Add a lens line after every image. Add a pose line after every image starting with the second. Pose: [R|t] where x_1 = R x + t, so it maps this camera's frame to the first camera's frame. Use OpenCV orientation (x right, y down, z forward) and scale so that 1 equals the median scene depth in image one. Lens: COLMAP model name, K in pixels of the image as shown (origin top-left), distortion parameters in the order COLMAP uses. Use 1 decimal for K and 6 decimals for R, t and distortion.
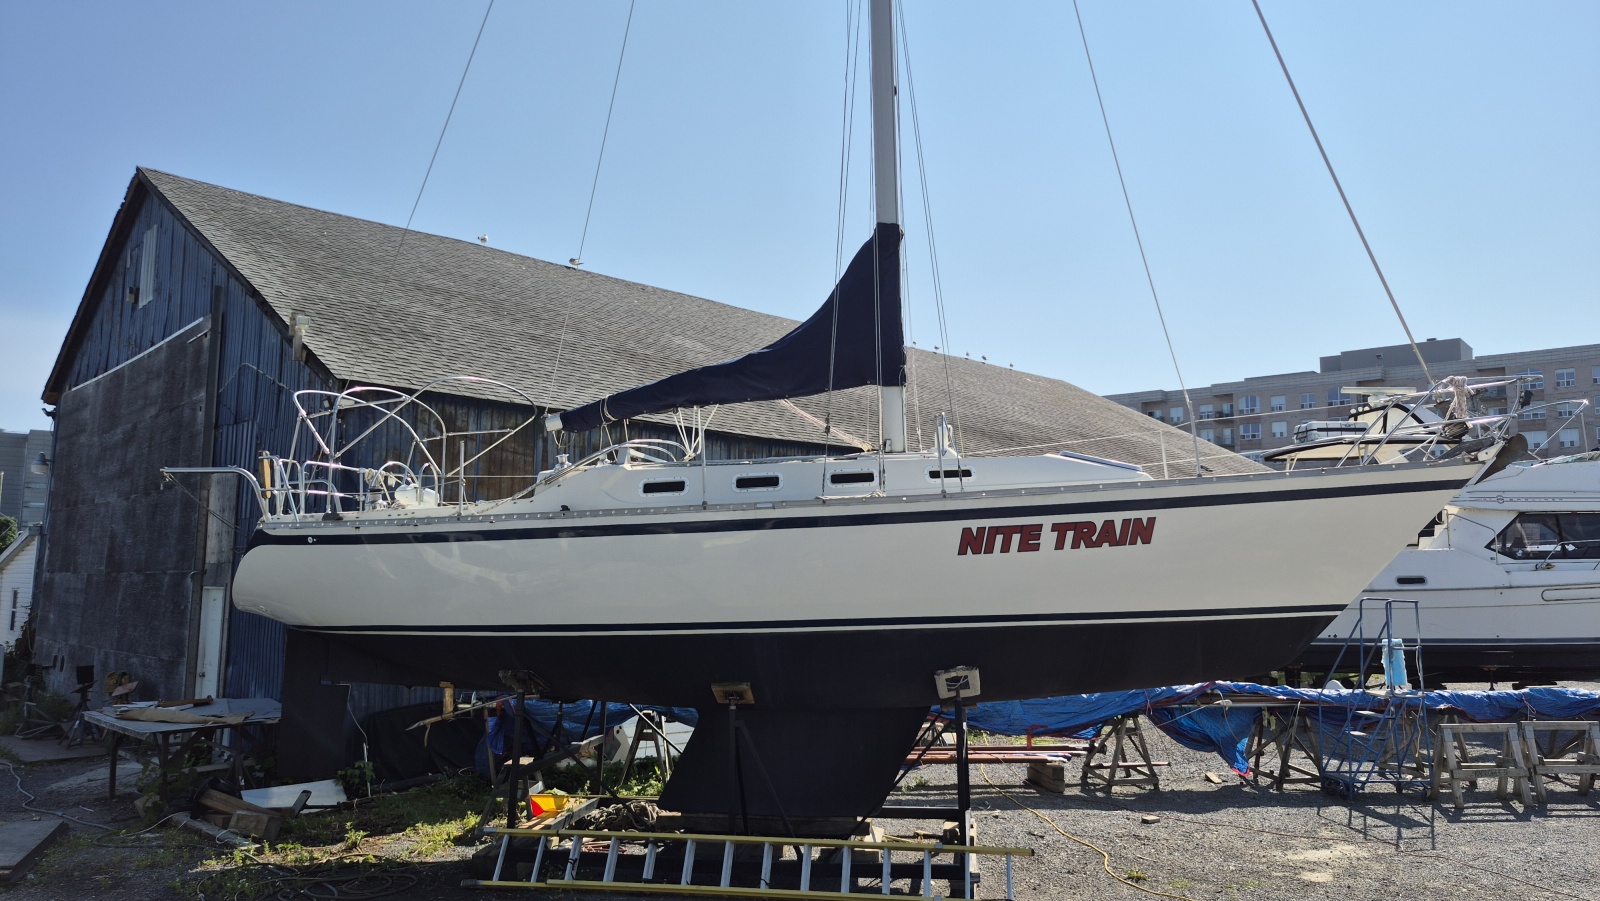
lens RADIAL K [[1150.8, 0, 794.4], [0, 1150.8, 447.6], [0, 0, 1]] dist [0.032635, -0.002952]
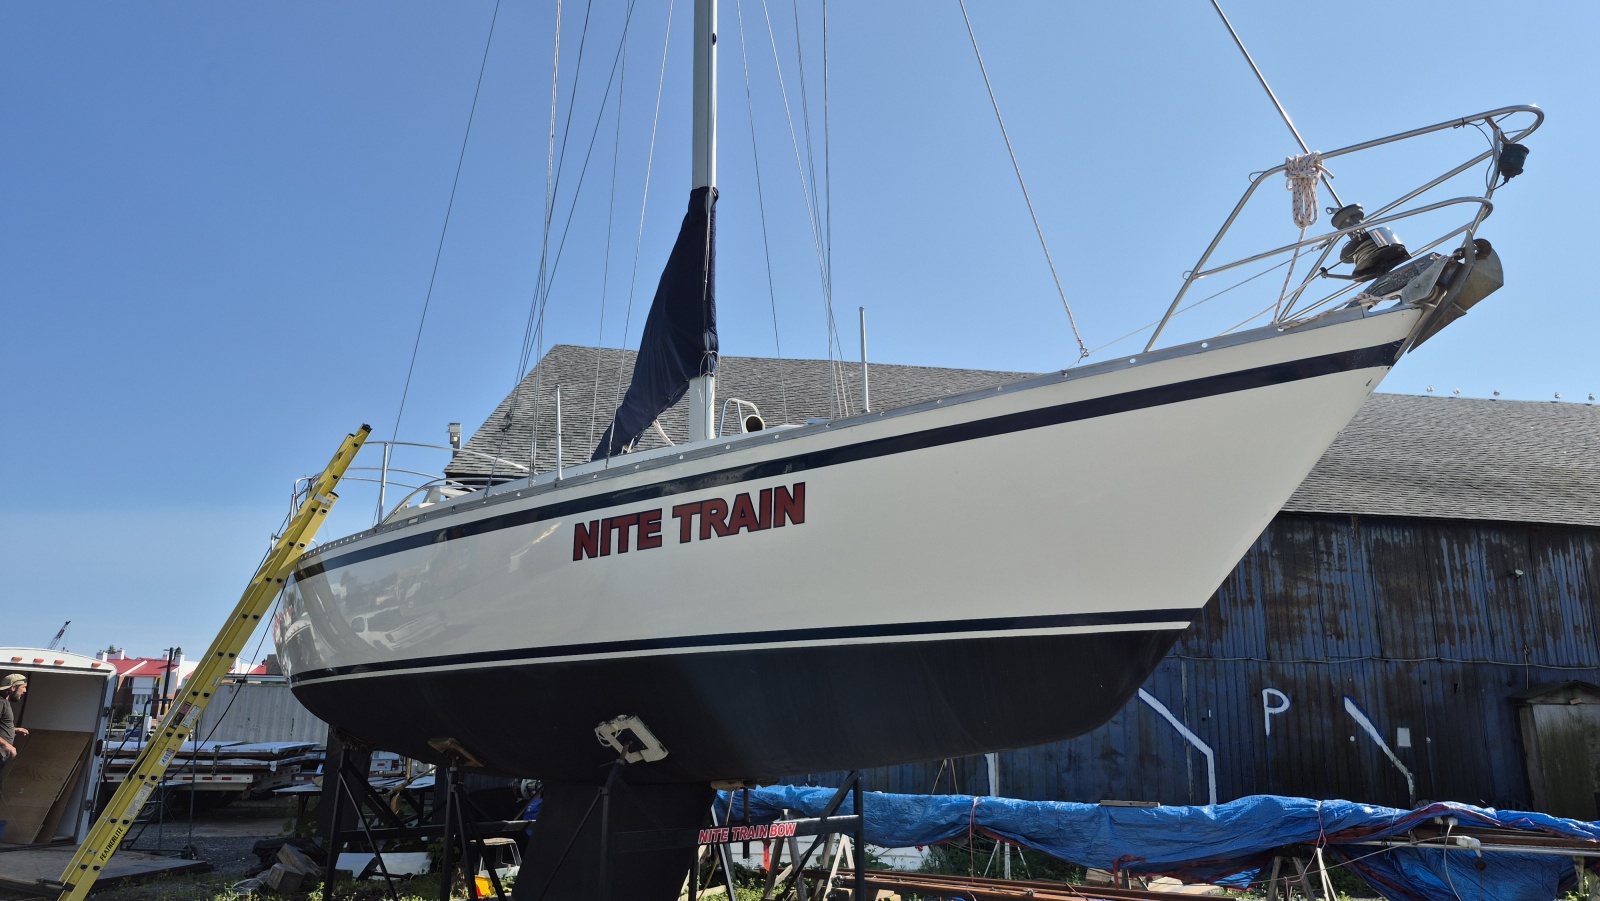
lens RADIAL K [[1150.8, 0, 799.4], [0, 1150.8, 449.8], [0, 0, 1]] dist [0.032635, -0.002952]
pose [[0.806761, -0.137740, -0.574600, 0.699397], [0.057887, 0.986197, -0.155131, 0.145913], [0.588036, 0.091892, 0.803598, 0.466789]]
